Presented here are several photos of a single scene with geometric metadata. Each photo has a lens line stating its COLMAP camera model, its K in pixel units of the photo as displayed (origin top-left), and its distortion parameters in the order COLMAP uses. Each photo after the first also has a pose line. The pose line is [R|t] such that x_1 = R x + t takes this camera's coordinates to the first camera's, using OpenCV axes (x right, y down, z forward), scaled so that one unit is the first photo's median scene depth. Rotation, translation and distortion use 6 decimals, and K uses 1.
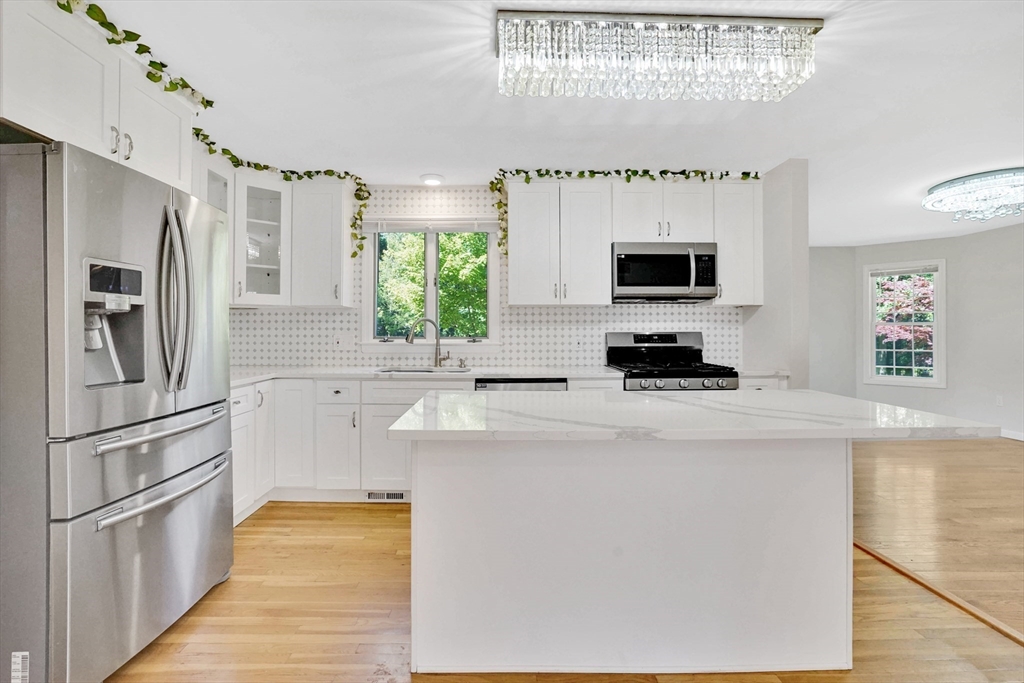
lens RADIAL K [[494.2, 0, 514.3], [0, 494.2, 336.1], [0, 0, 1]] dist [-0.057963, 0.018246]
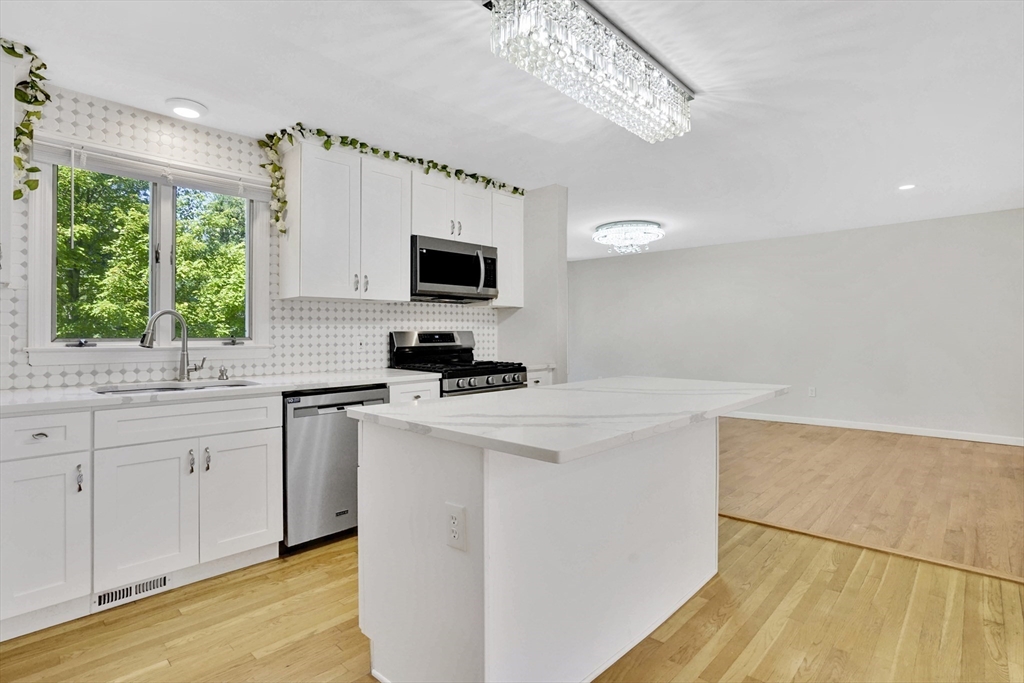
lens RADIAL K [[494.2, 0, 507.2], [0, 494.2, 339.1], [0, 0, 1]] dist [-0.057963, 0.018246]
pose [[0.703235, -0.009052, 0.710900, -0.323343], [0.006834, 0.999959, 0.005972, 0.002906], [-0.710925, 0.000659, 0.703268, 0.205424]]
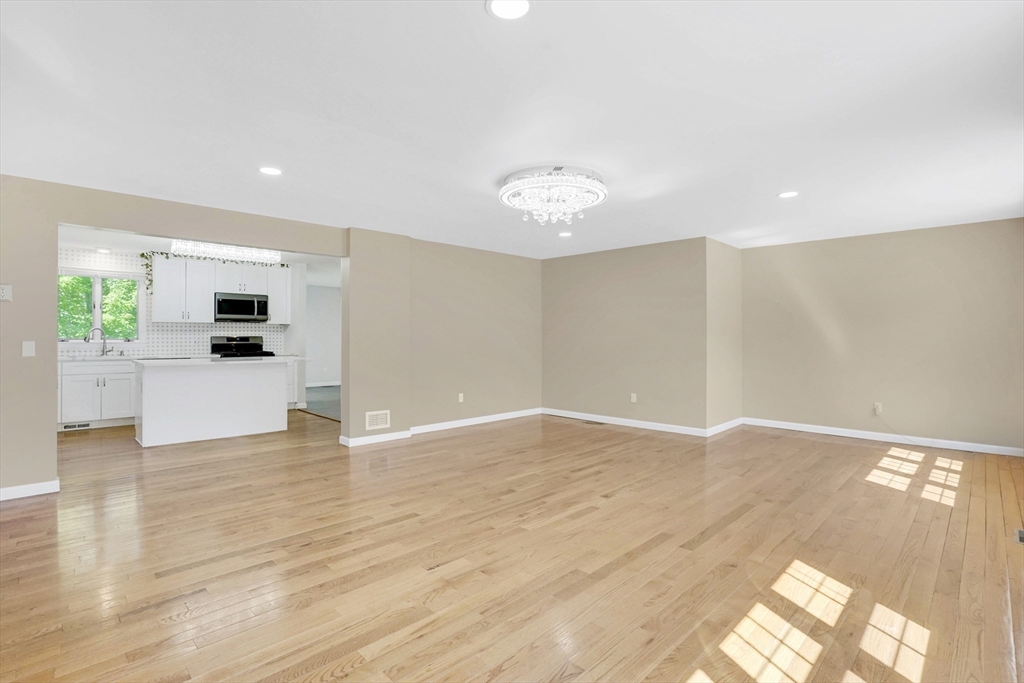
lens RADIAL K [[494.2, 0, 505.5], [0, 494.2, 339.6], [0, 0, 1]] dist [-0.057963, 0.018246]
pose [[0.741847, 0.000008, 0.670570, -0.243347], [-0.002006, 0.999996, 0.002208, -0.000948], [-0.670567, -0.002983, 0.741843, -1.239870]]
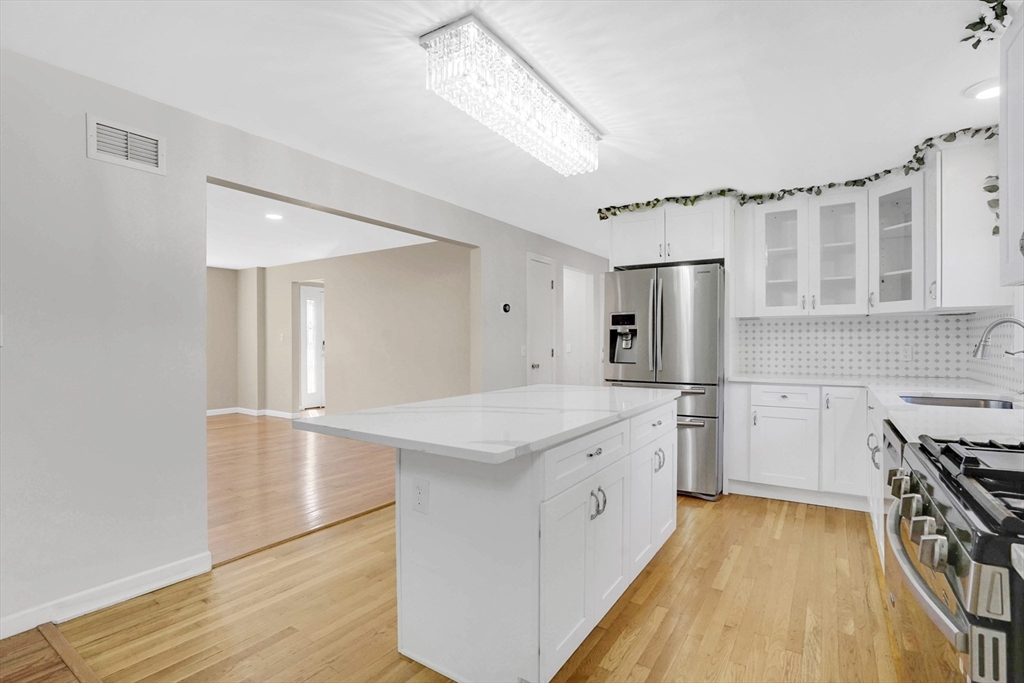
lens RADIAL K [[494.2, 0, 500.5], [0, 494.2, 345.9], [0, 0, 1]] dist [-0.057963, 0.018246]
pose [[-0.578996, 0.011088, -0.815255, 0.645183], [-0.002609, 0.999877, 0.015452, -0.010072], [0.815326, 0.011074, -0.578896, 0.827723]]
